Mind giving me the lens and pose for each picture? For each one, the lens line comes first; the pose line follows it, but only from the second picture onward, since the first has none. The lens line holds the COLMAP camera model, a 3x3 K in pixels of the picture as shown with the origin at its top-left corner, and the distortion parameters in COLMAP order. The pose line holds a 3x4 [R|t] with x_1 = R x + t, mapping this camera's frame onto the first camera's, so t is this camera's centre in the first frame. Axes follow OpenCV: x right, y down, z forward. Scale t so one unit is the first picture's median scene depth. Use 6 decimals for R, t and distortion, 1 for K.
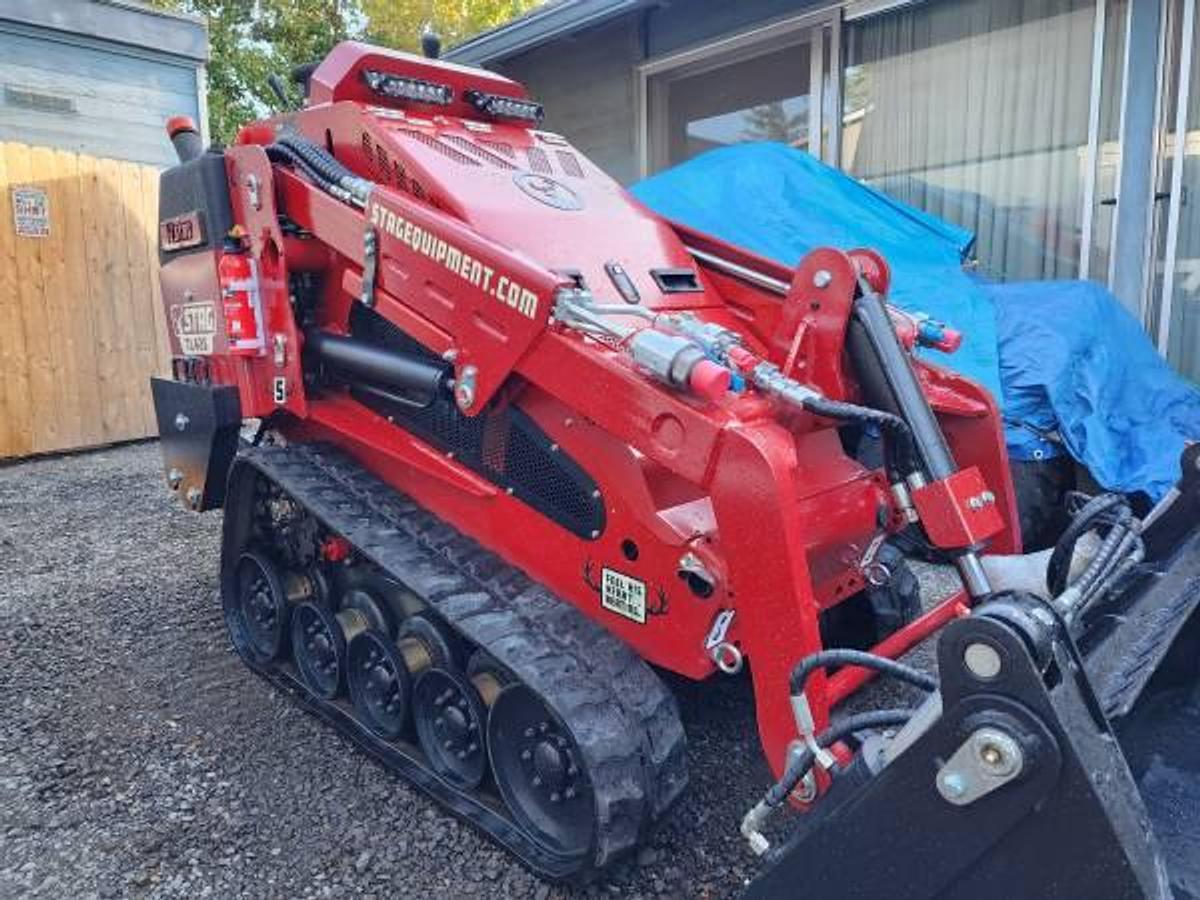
lens RADIAL K [[794.7, 0, 600.0], [0, 794.7, 450.0], [0, 0, 1]] dist [0.077929, -0.058785]
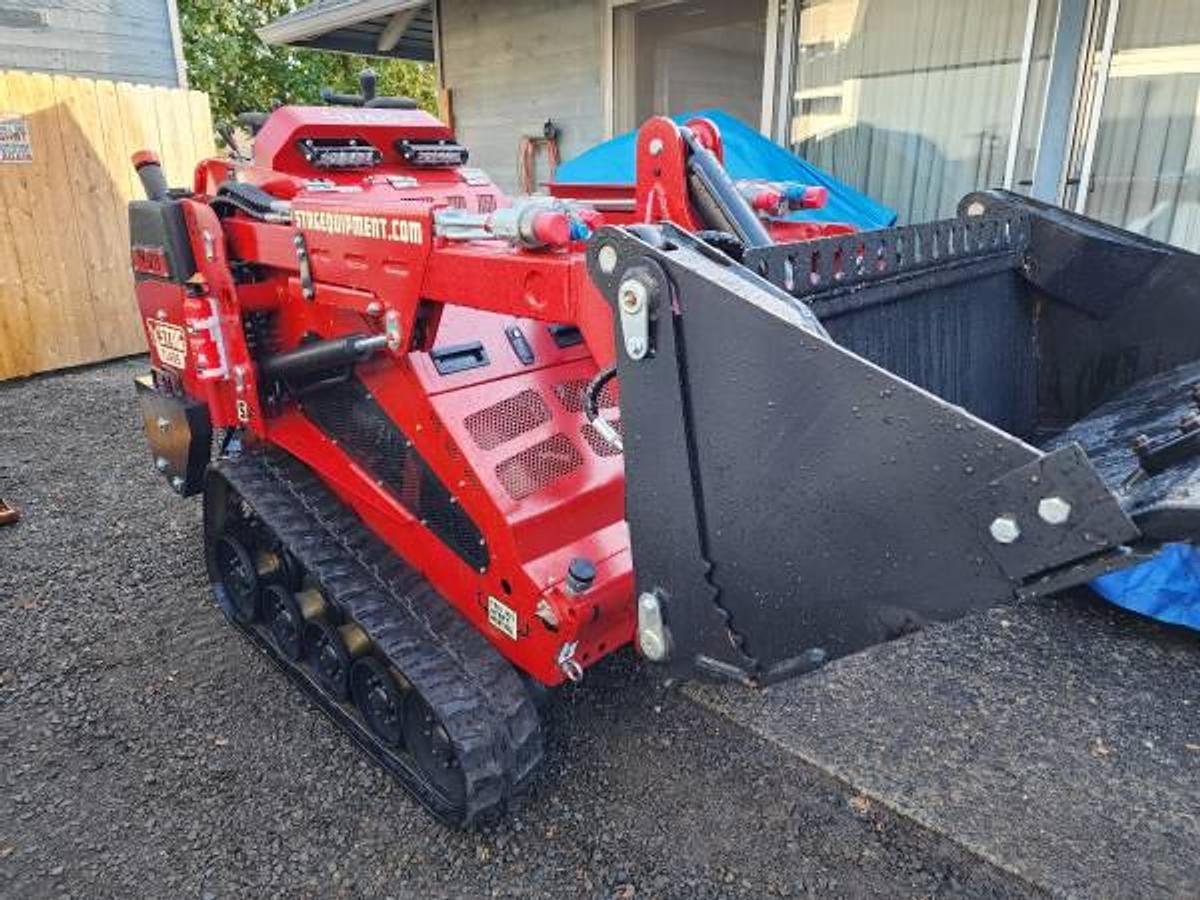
lens RADIAL K [[785.4, 0, 598.9], [0, 785.4, 447.9], [0, 0, 1]] dist [0.079691, -0.060283]
pose [[0.999846, 0.017465, -0.001632, 0.136251], [-0.016969, 0.986594, 0.162311, -0.226608], [0.004445, -0.162258, 0.986738, -0.174770]]
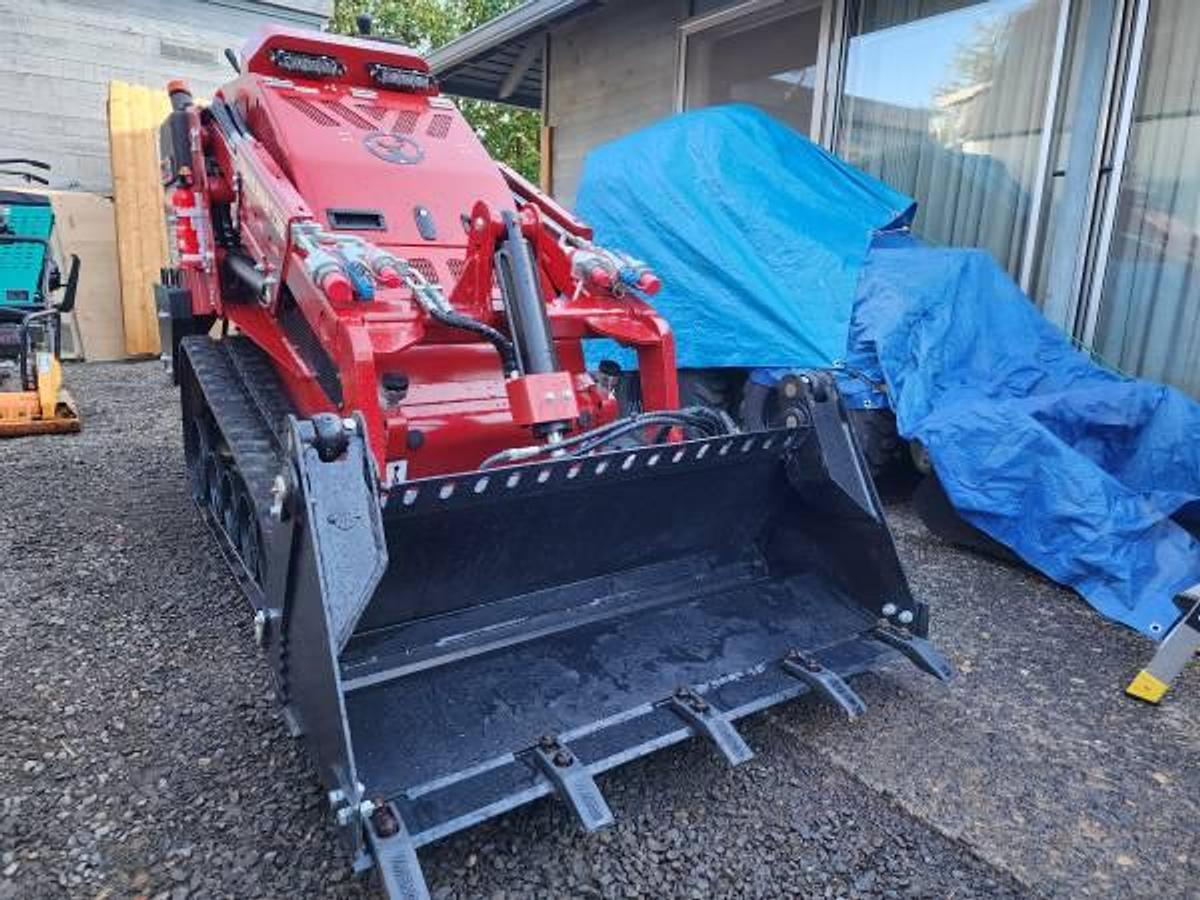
lens RADIAL K [[794.7, 0, 600.0], [0, 794.7, 450.0], [0, 0, 1]] dist [0.077929, -0.058785]
pose [[0.977258, 0.099994, -0.186995, 0.520073], [-0.089372, 0.993913, 0.064421, 0.039756], [0.192299, -0.046243, 0.980246, -0.203182]]
